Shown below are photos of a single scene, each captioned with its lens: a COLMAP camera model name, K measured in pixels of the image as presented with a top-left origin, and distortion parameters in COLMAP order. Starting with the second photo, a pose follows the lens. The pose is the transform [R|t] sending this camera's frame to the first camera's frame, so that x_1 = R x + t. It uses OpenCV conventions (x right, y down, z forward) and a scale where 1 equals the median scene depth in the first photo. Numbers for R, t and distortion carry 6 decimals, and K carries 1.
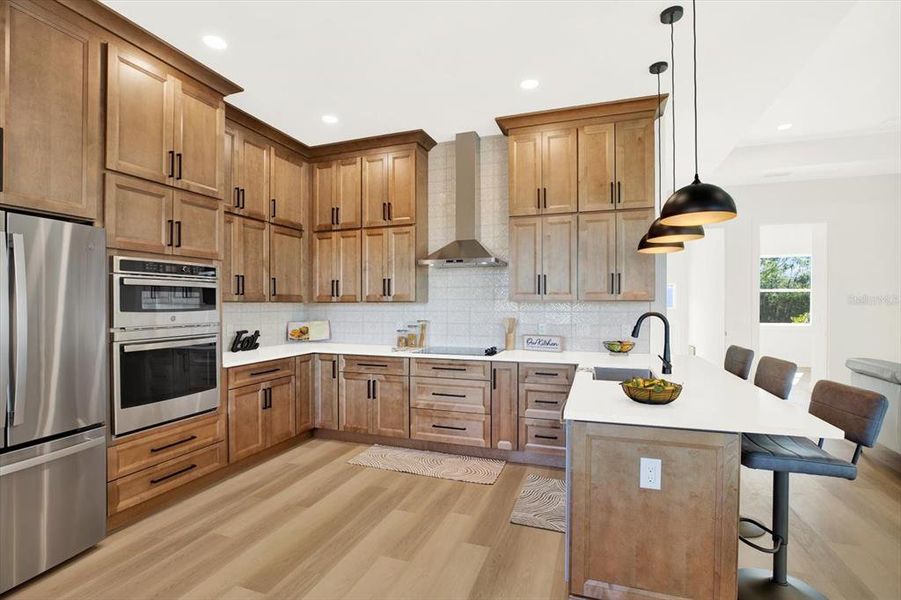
lens RADIAL K [[420.2, 0, 446.8], [0, 420.2, 303.6], [0, 0, 1]] dist [-0.037335, 0.010343]
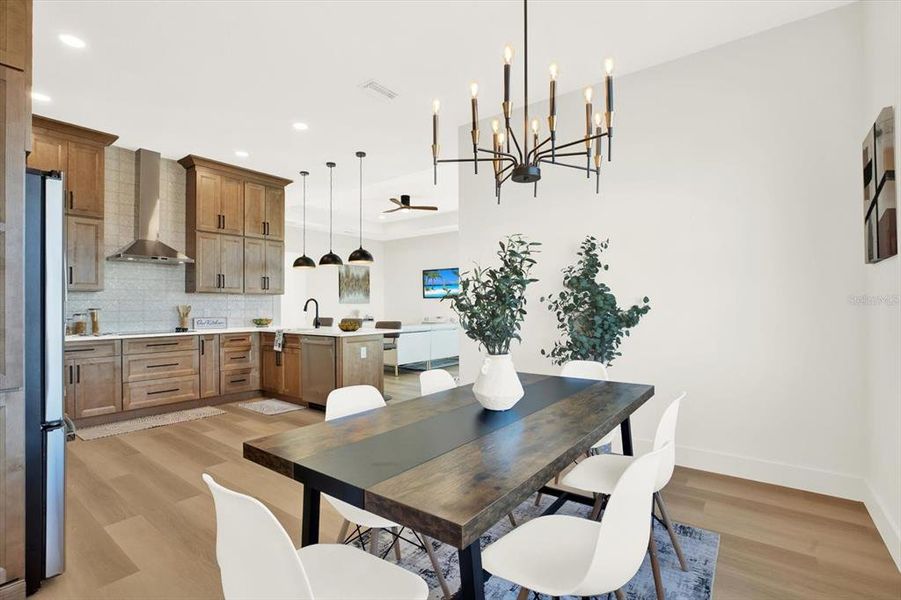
lens RADIAL K [[422.0, 0, 448.5], [0, 422.0, 308.2], [0, 0, 1]] dist [-0.049258, 0.014510]
pose [[0.295728, -0.004591, 0.955261, -0.901975], [0.001464, 0.999989, 0.004353, 0.041571], [-0.955271, 0.000112, 0.295731, -0.176946]]
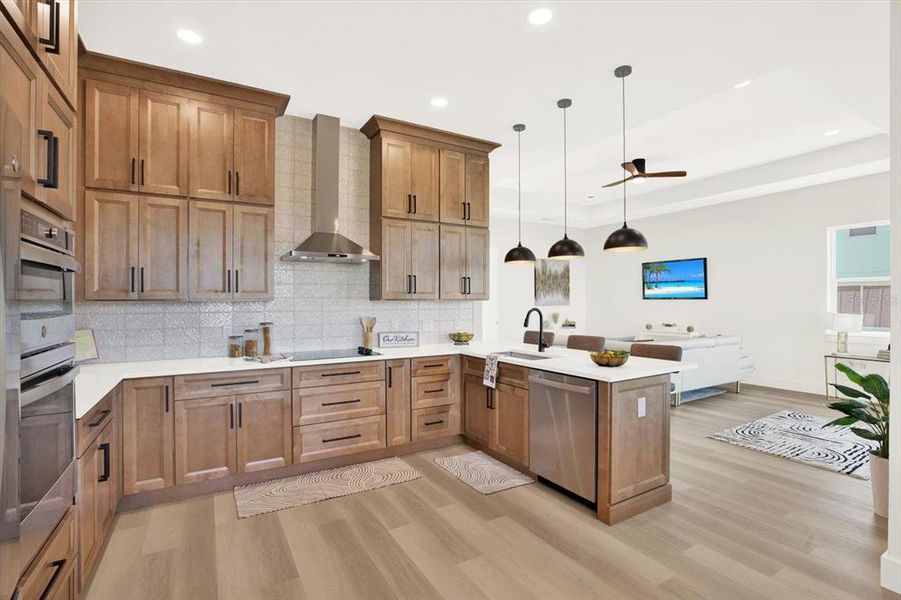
lens RADIAL K [[420.2, 0, 446.8], [0, 420.2, 303.6], [0, 0, 1]] dist [-0.037335, 0.010343]
pose [[0.641484, -0.003150, 0.767130, -0.533132], [0.002091, 0.999995, 0.002357, 0.001076], [-0.767134, 0.000092, 0.641487, 0.235659]]
